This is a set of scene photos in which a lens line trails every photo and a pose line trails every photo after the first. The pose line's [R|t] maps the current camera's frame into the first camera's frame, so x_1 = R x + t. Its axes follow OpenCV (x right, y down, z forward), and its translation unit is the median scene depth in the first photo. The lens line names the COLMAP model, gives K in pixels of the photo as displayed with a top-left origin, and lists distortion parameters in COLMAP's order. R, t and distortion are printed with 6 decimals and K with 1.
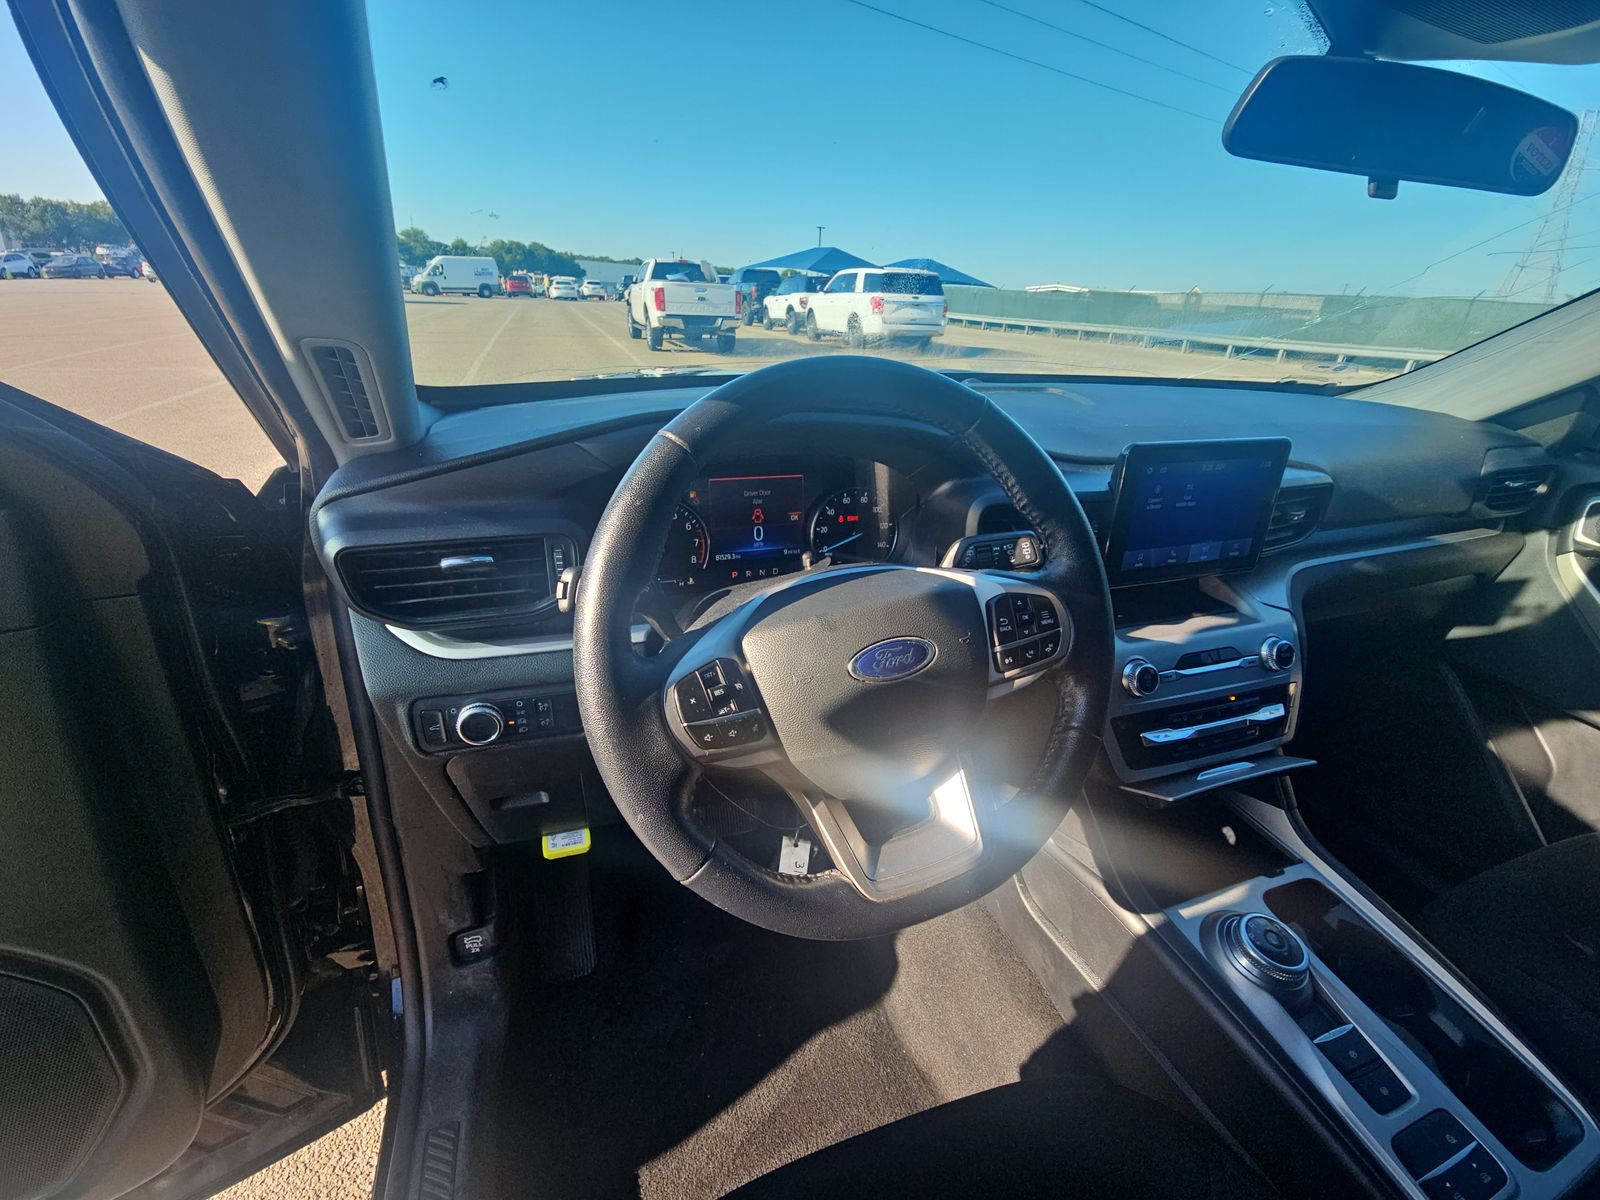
lens RADIAL K [[650.6, 0, 794.6], [0, 650.6, 592.4], [0, 0, 1]] dist [0.004532, -0.004422]
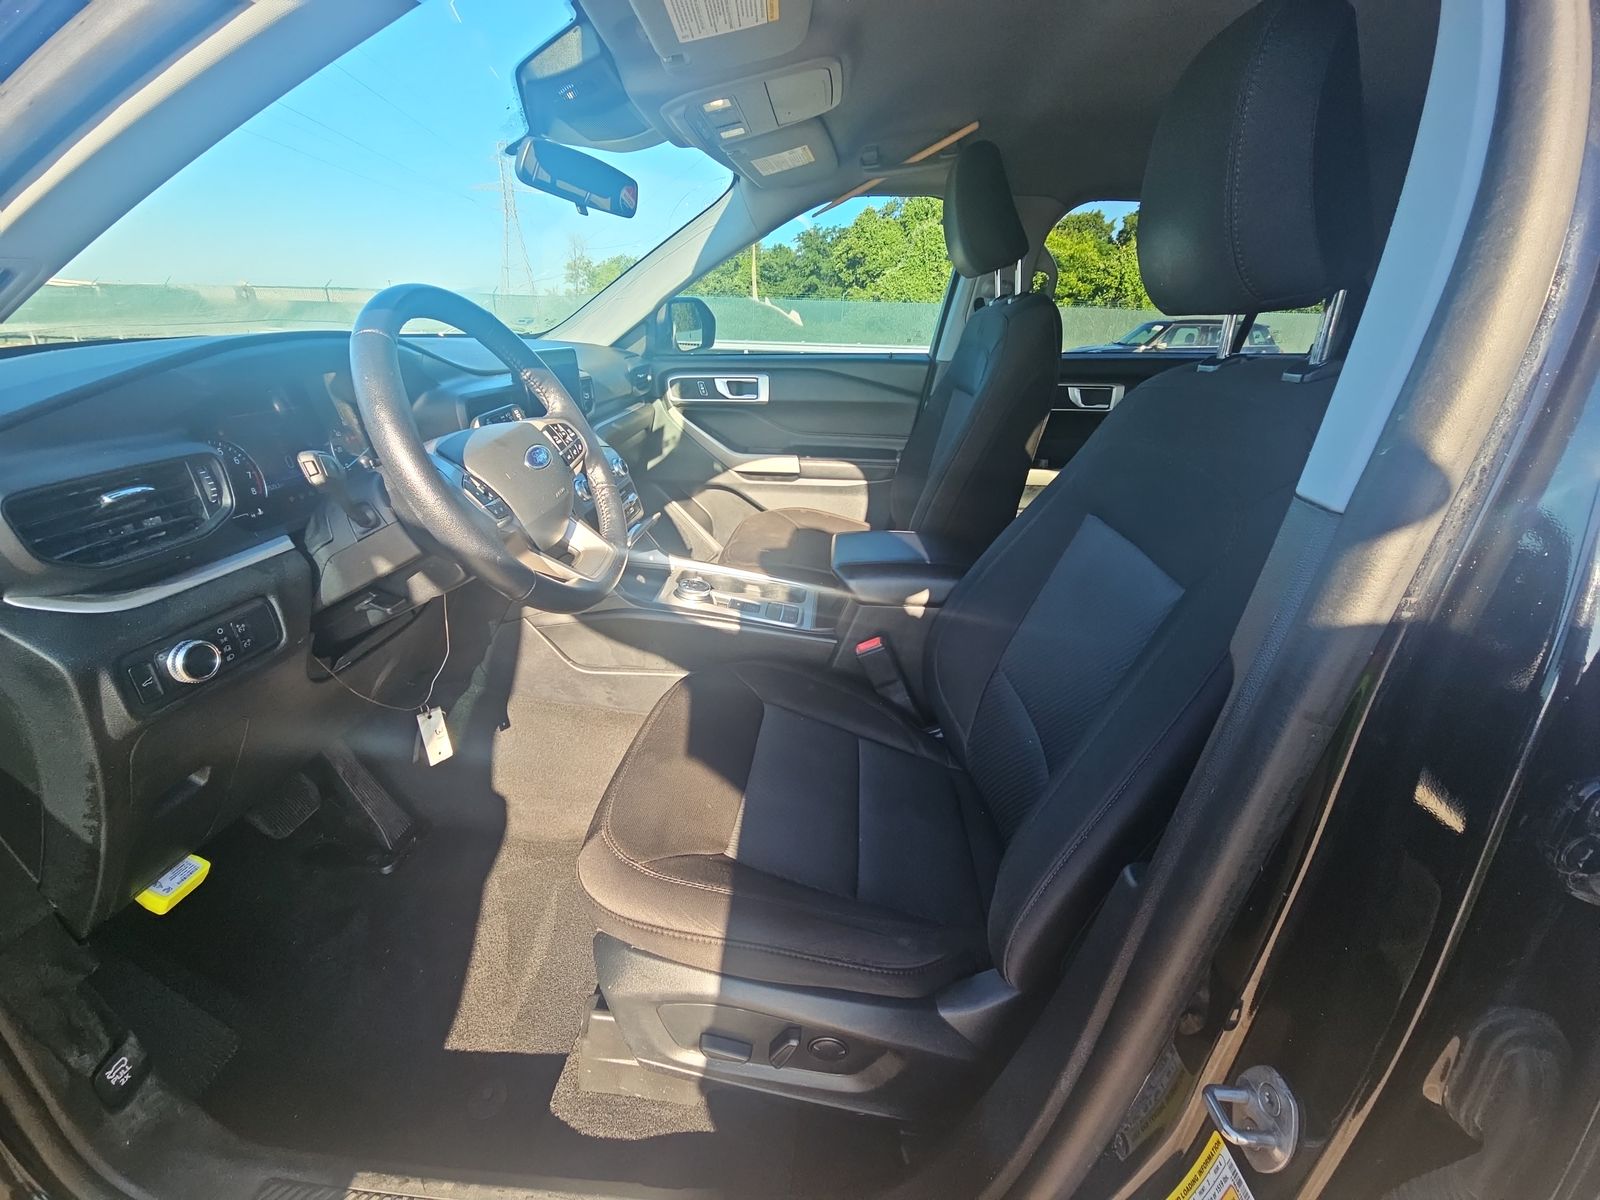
lens RADIAL K [[650.6, 0, 798.1], [0, 650.6, 596.9], [0, 0, 1]] dist [0.004532, -0.004422]
pose [[0.386798, -0.382697, 0.839006, -0.720036], [0.373174, 0.896956, 0.237089, 0.172810], [-0.843284, 0.221389, 0.489753, -0.223531]]
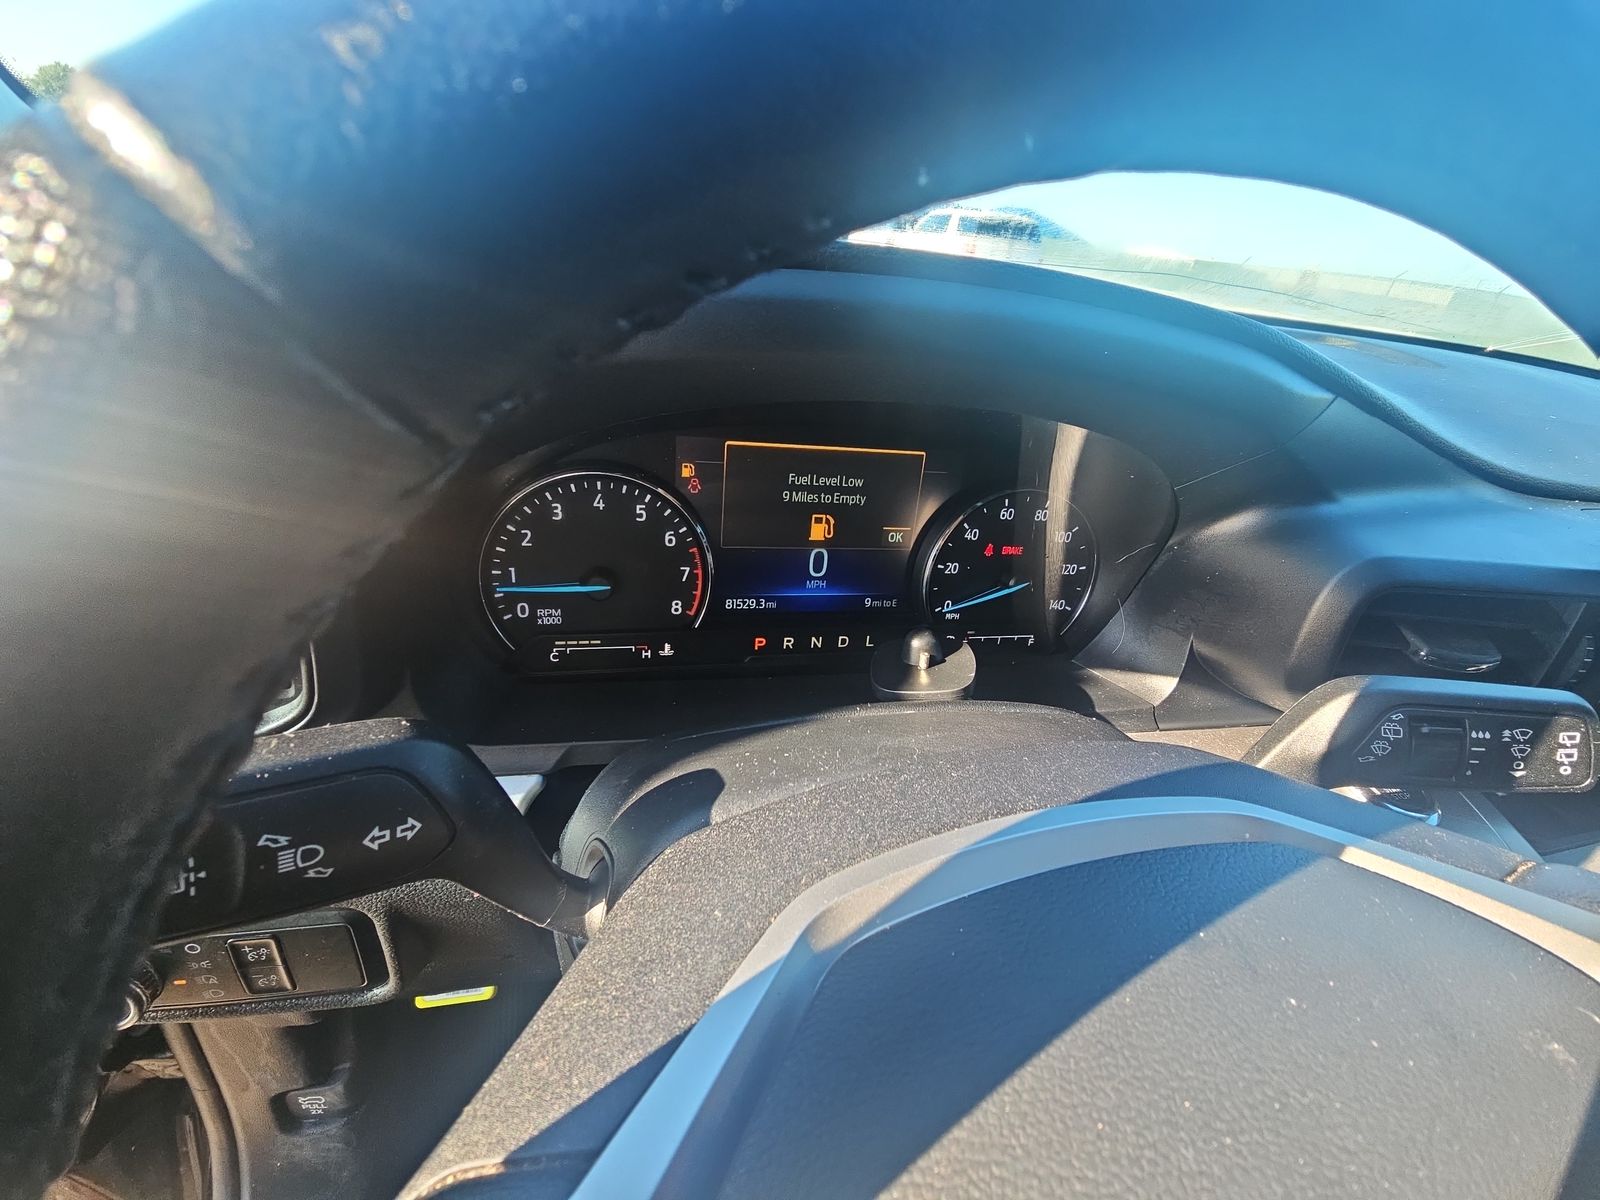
lens RADIAL K [[650.6, 0, 800.3], [0, 650.6, 584.7], [0, 0, 1]] dist [0.004532, -0.004422]
pose [[0.990730, 0.122418, -0.058895, -0.035946], [-0.118189, 0.990477, 0.070610, -0.100354], [0.066978, -0.062994, 0.995764, 0.484562]]
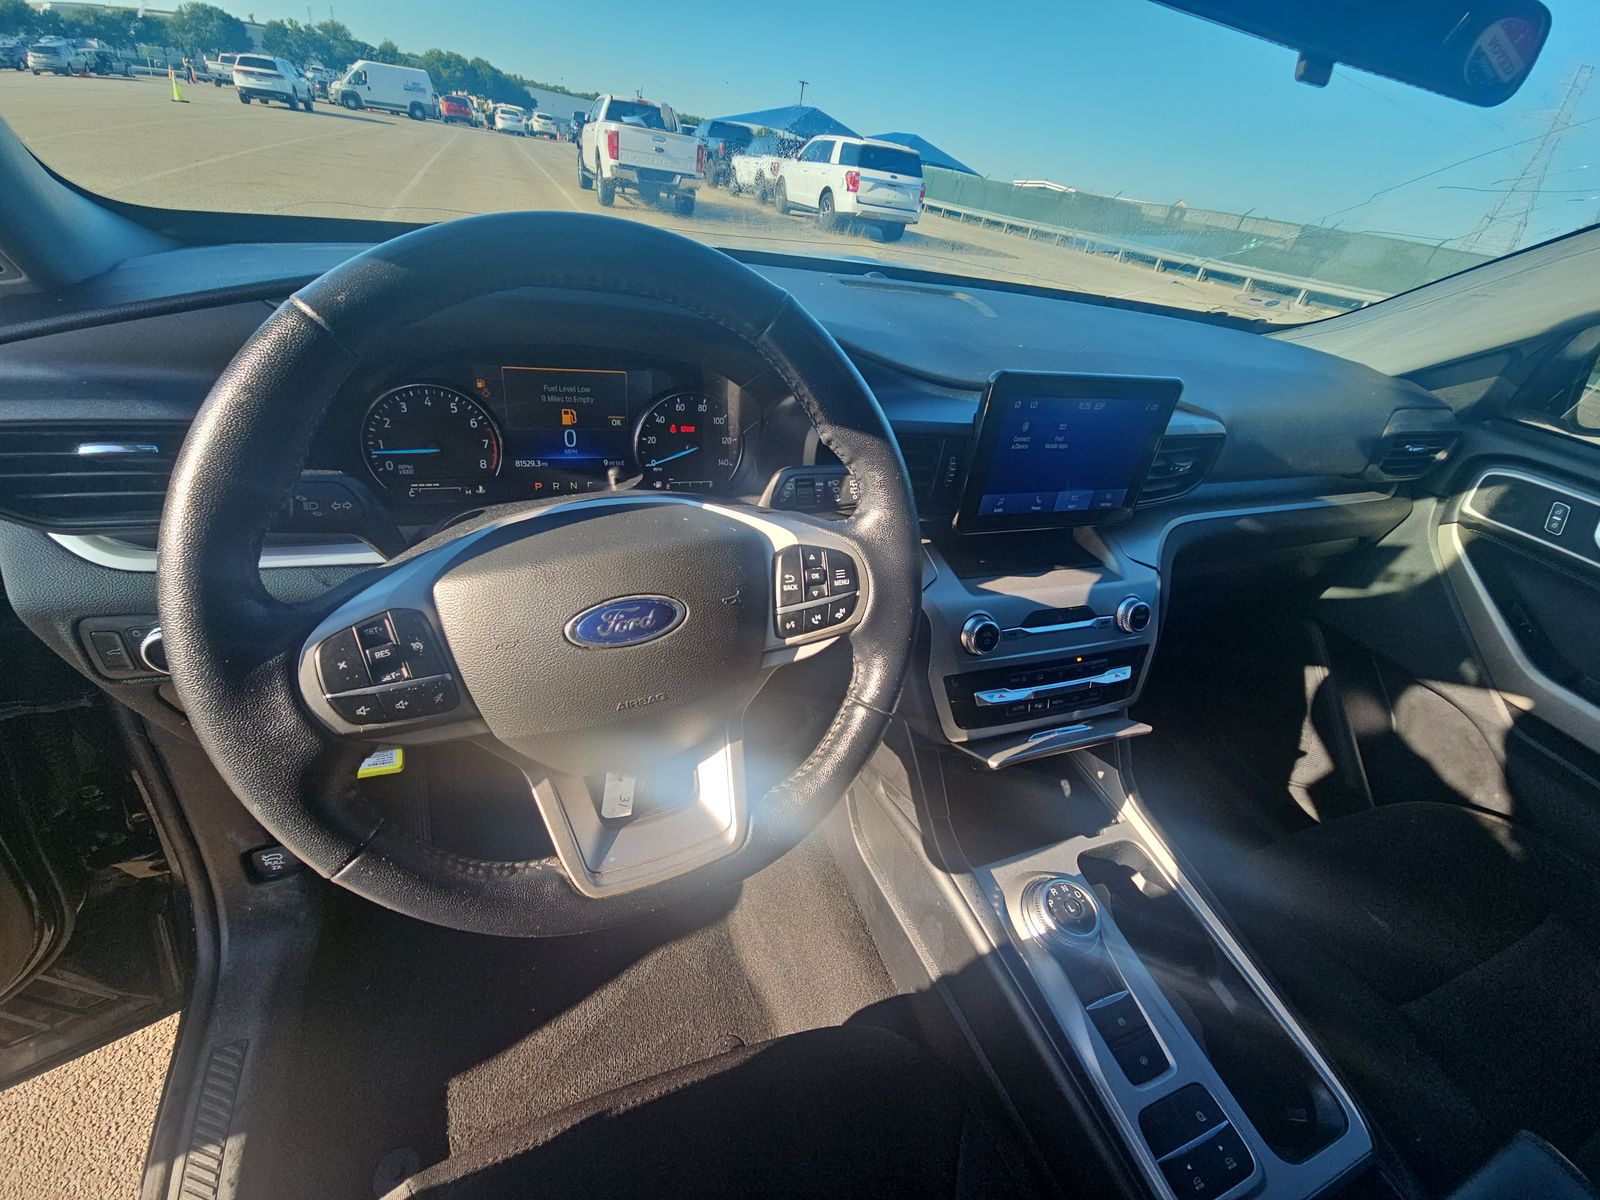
lens RADIAL K [[650.6, 0, 795.7], [0, 650.6, 588.6], [0, 0, 1]] dist [0.004532, -0.004422]
pose [[0.994236, 0.066017, 0.084477, 0.166528], [-0.078118, 0.985739, 0.149052, -0.043903], [-0.073432, -0.154792, 0.985214, 0.110234]]
